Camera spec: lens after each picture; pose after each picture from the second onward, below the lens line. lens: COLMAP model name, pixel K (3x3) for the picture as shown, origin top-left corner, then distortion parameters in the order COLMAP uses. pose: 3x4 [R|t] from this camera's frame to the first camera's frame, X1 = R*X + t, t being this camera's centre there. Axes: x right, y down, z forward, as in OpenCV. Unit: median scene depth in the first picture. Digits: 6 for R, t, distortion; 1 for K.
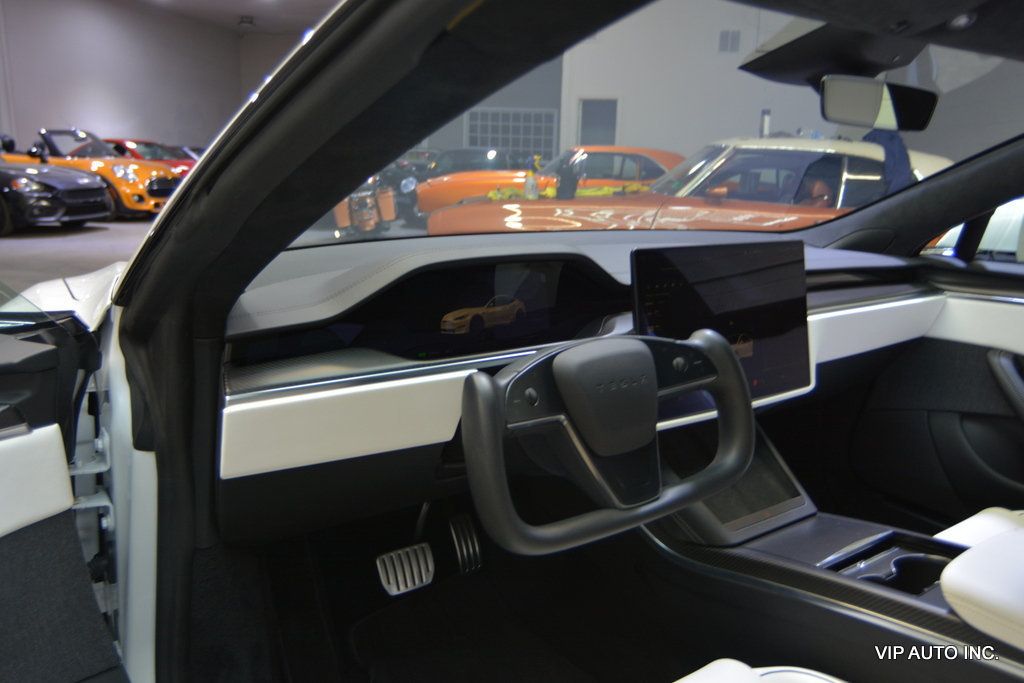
lens RADIAL K [[761.5, 0, 512.0], [0, 761.5, 341.5], [0, 0, 1]] dist [-0.017696, 0.009552]
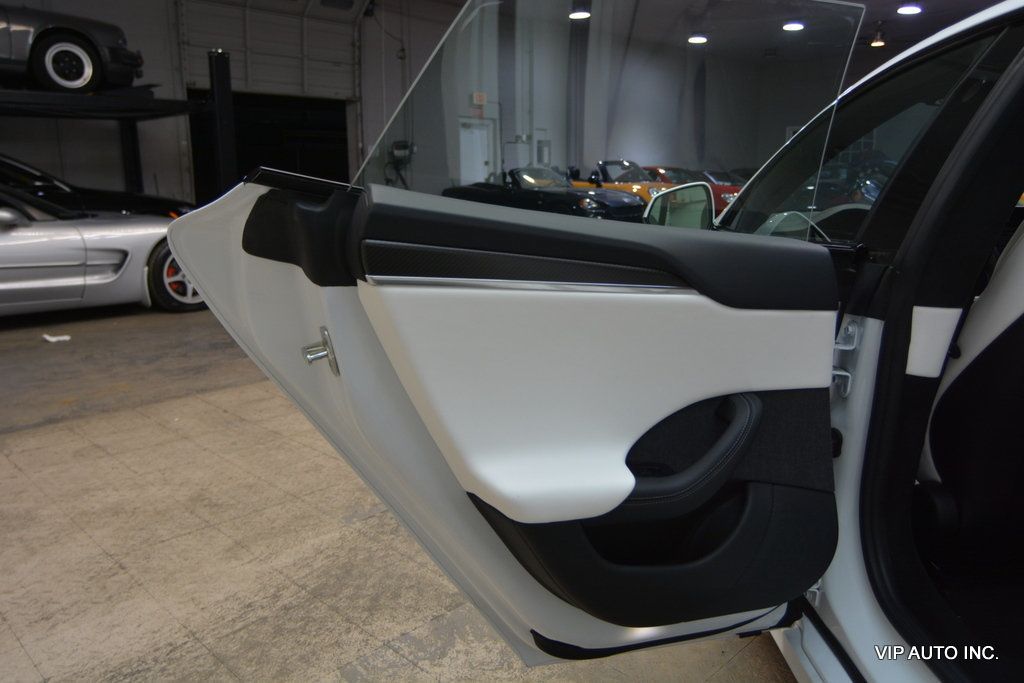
lens RADIAL K [[793.6, 0, 509.3], [0, 793.6, 334.2], [0, 0, 1]] dist [0.005841, 0.007315]
pose [[0.815781, 0.085153, -0.572058, 0.040168], [-0.112752, 0.993539, -0.012897, 0.042868], [0.567264, 0.075022, 0.820112, -0.155816]]
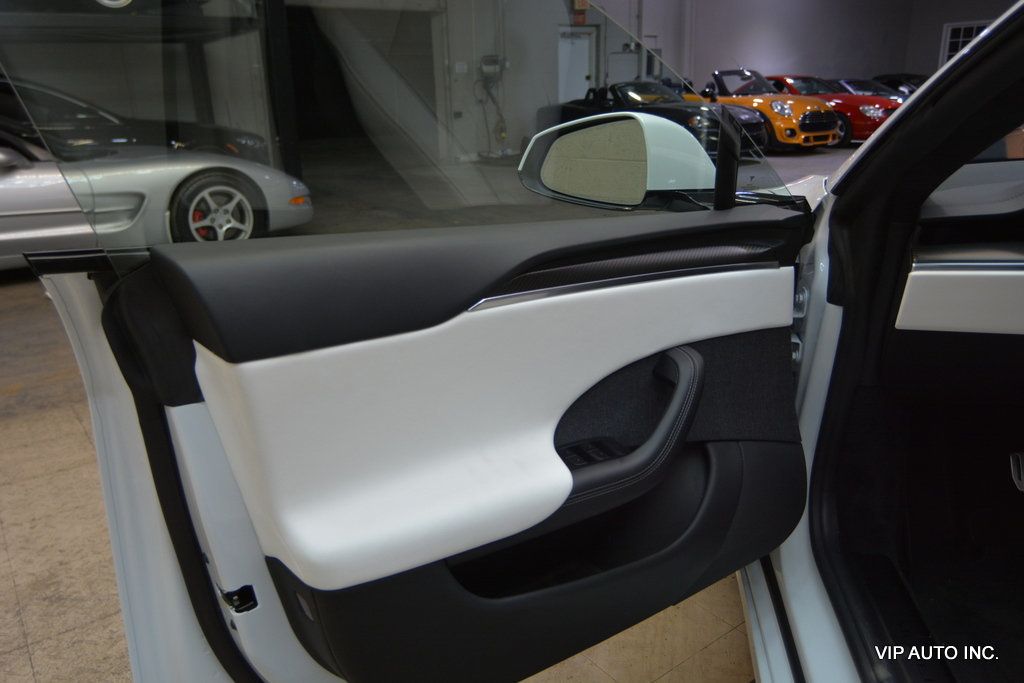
lens RADIAL K [[793.6, 0, 509.3], [0, 793.6, 334.2], [0, 0, 1]] dist [0.005841, 0.007315]
pose [[0.721198, 0.156238, -0.674880, 0.008708], [-0.116523, 0.987713, 0.104141, 0.015952], [0.682859, 0.003533, 0.730542, -0.060179]]
